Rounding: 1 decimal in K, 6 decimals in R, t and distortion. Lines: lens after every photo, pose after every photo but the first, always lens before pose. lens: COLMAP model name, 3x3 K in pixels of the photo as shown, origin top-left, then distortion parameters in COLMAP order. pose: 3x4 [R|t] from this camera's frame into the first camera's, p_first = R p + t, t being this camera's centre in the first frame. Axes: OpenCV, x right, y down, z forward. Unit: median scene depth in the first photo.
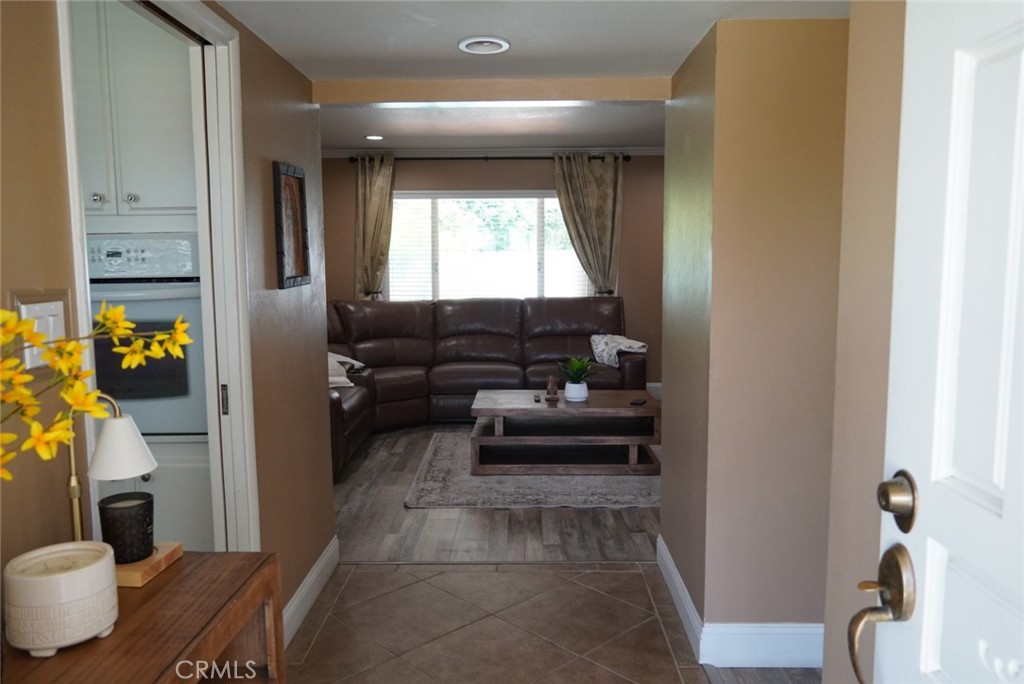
lens RADIAL K [[768.4, 0, 514.8], [0, 768.4, 344.6], [0, 0, 1]] dist [-0.034631, 0.027763]
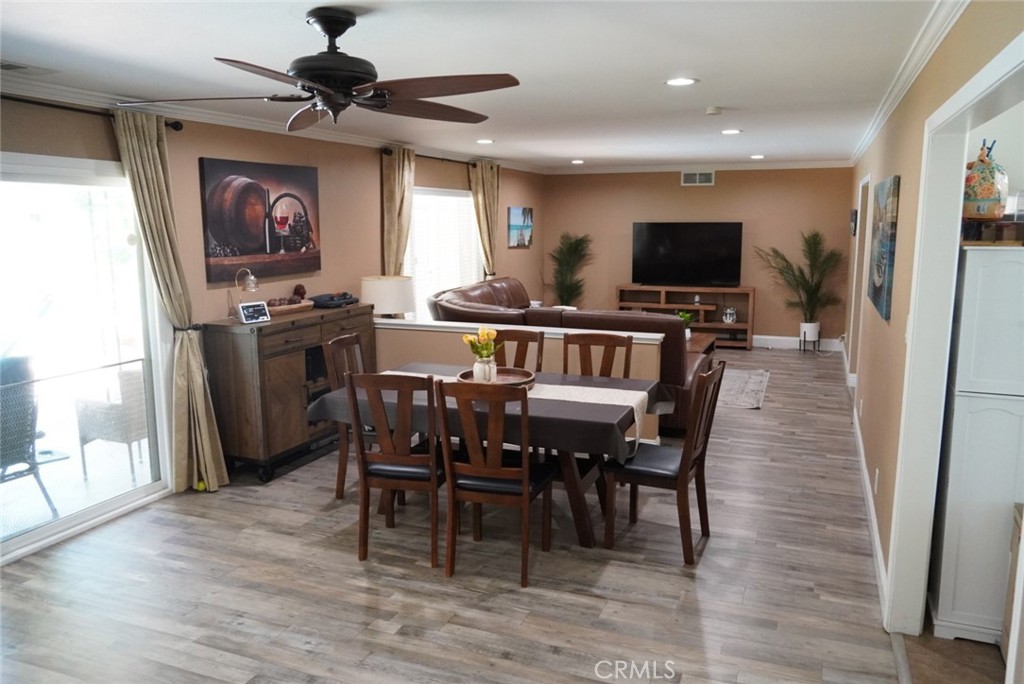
lens RADIAL K [[768.4, 0, 509.4], [0, 768.4, 339.5], [0, 0, 1]] dist [-0.034631, 0.027763]
pose [[0.361414, -0.140962, 0.921688, -1.747351], [0.112274, 0.987893, 0.107063, -0.158285], [-0.925621, 0.064788, 0.372865, 0.858363]]
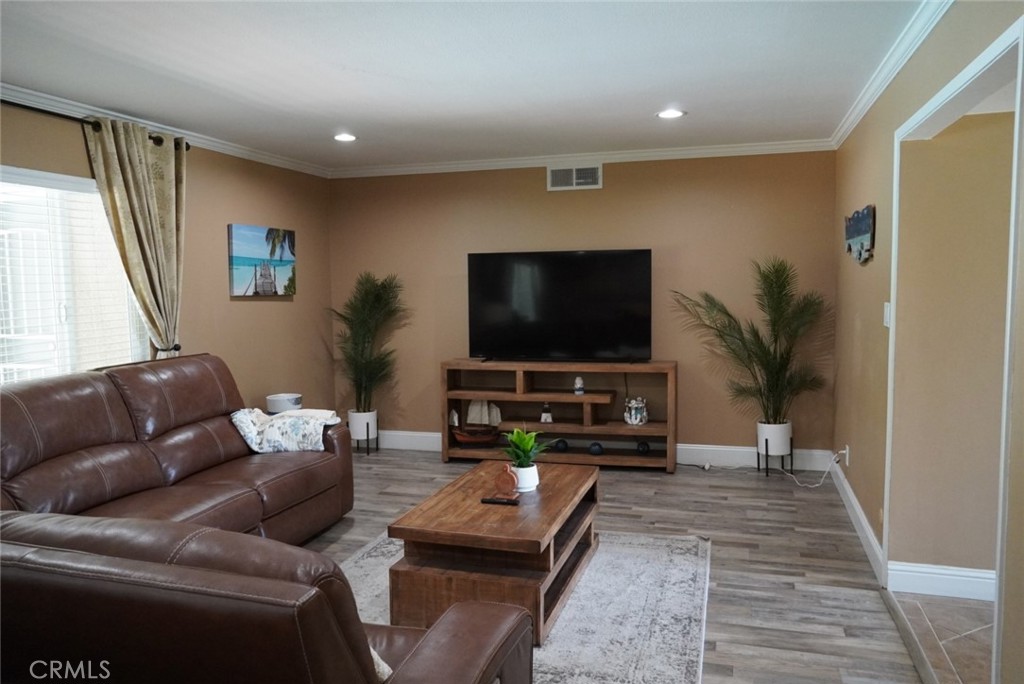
lens RADIAL K [[768.4, 0, 510.7], [0, 768.4, 341.5], [0, 0, 1]] dist [-0.034631, 0.027763]
pose [[0.276088, -0.074455, 0.958244, -0.693960], [0.125294, 0.991275, 0.040922, -0.109279], [-0.952931, 0.108764, 0.283008, 0.917752]]
